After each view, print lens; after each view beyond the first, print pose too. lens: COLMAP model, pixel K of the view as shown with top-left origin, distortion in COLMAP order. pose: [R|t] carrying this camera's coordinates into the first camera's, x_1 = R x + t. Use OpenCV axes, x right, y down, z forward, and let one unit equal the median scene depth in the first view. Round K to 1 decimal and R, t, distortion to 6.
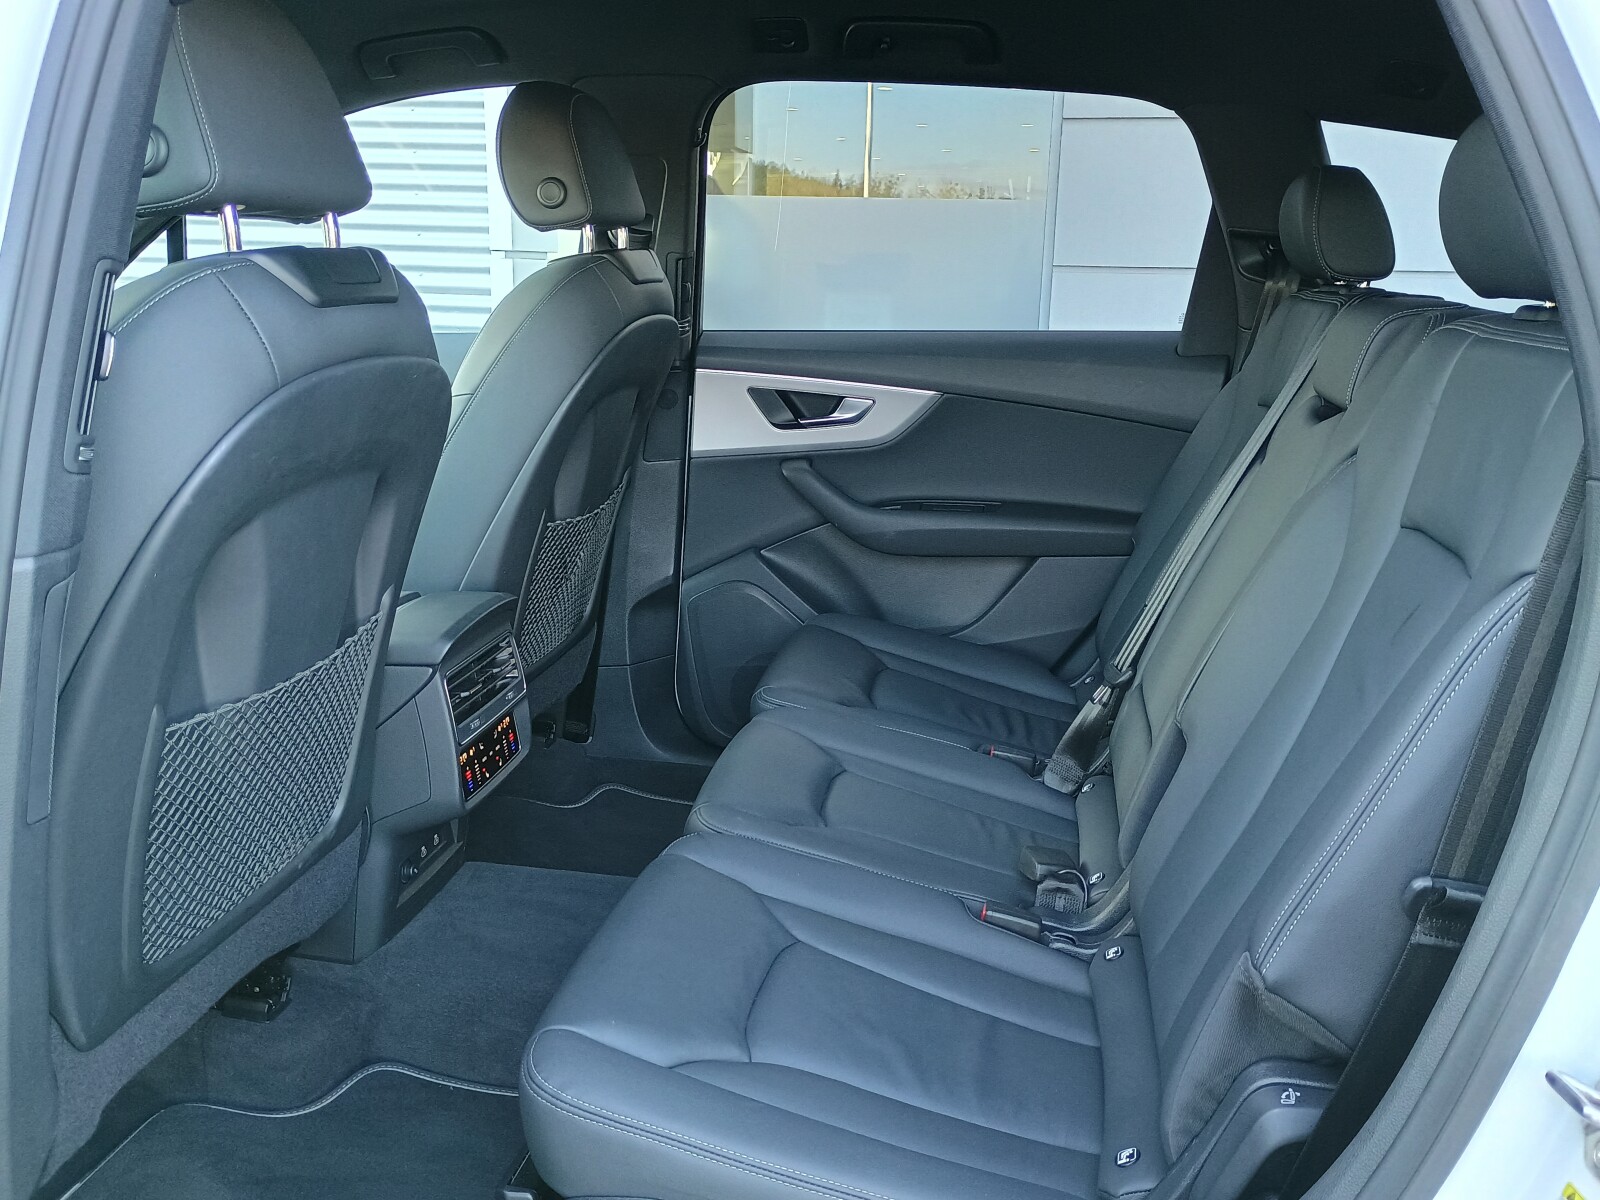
lens RADIAL K [[1384.1, 0, 801.8], [0, 1384.1, 598.2], [0, 0, 1]] dist [0.034221, -0.022771]
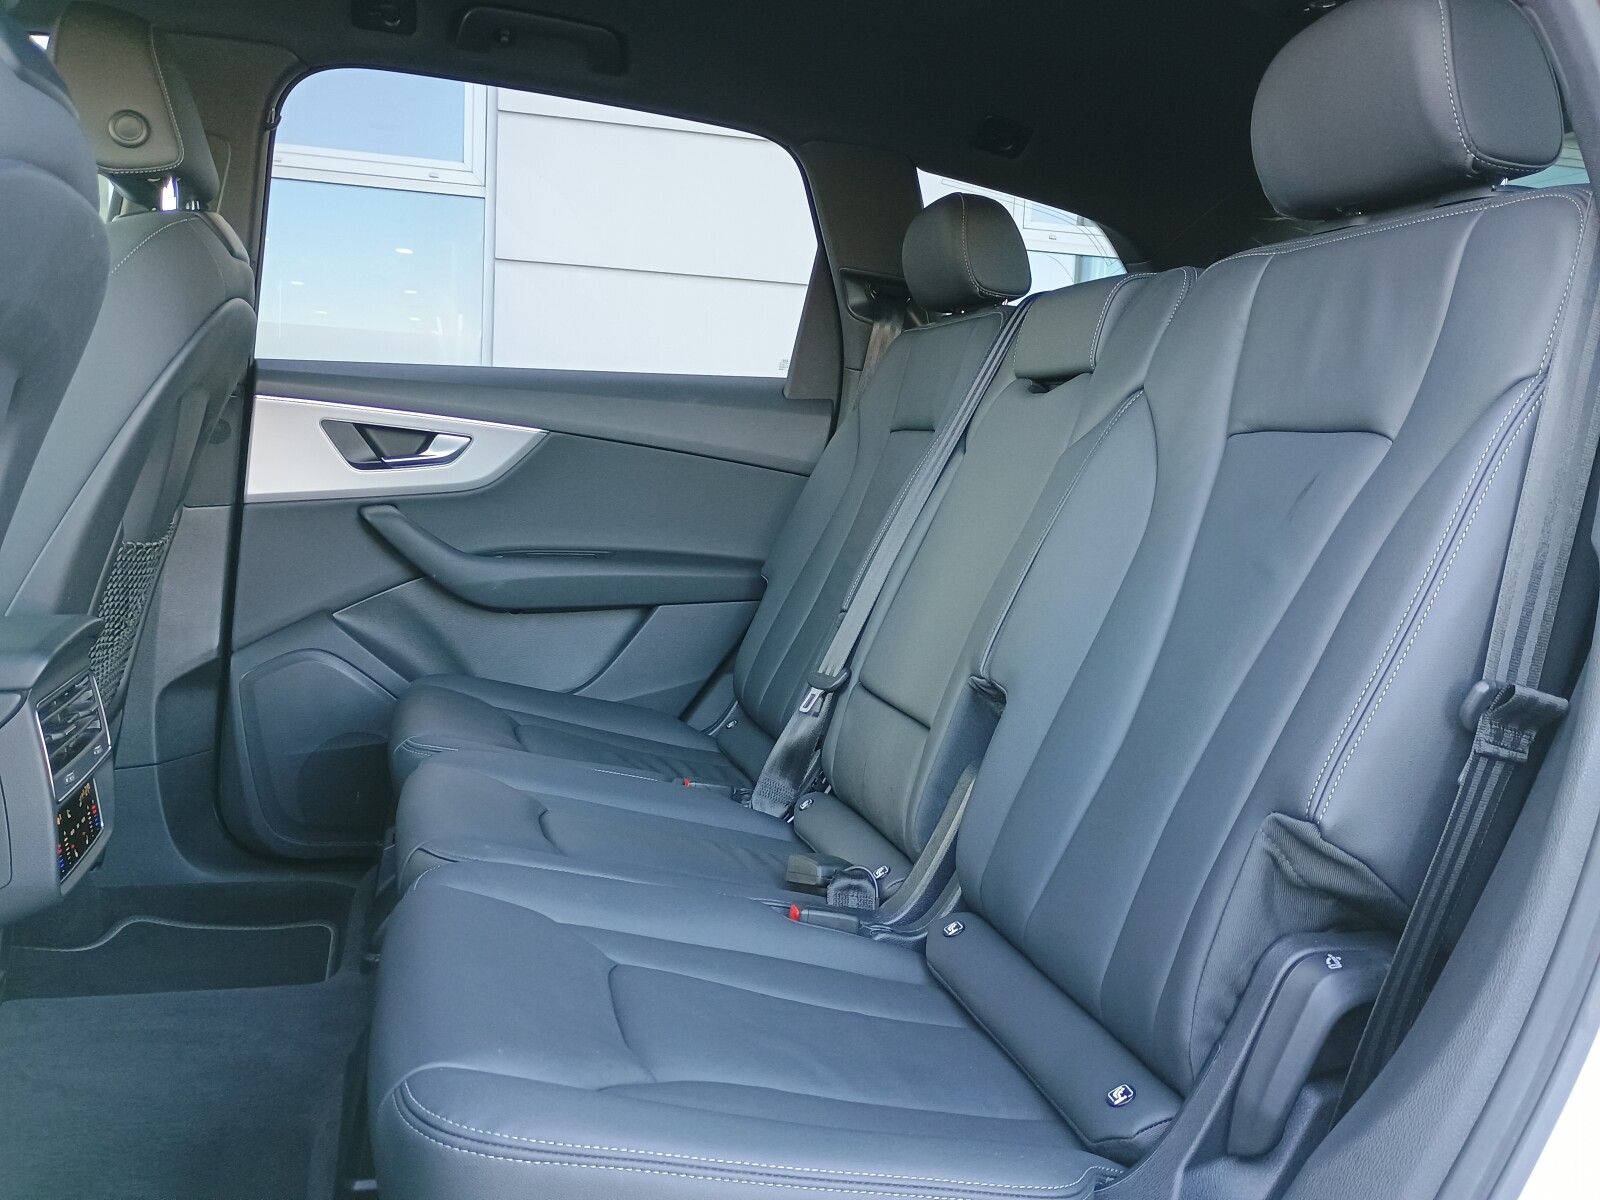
lens RADIAL K [[1384.1, 0, 800.1], [0, 1384.1, 600.5], [0, 0, 1]] dist [0.034221, -0.022771]
pose [[0.901599, -0.019359, 0.432139, -0.162044], [0.074556, 0.991003, -0.111155, 0.086243], [-0.426099, 0.132436, 0.894930, 0.127154]]
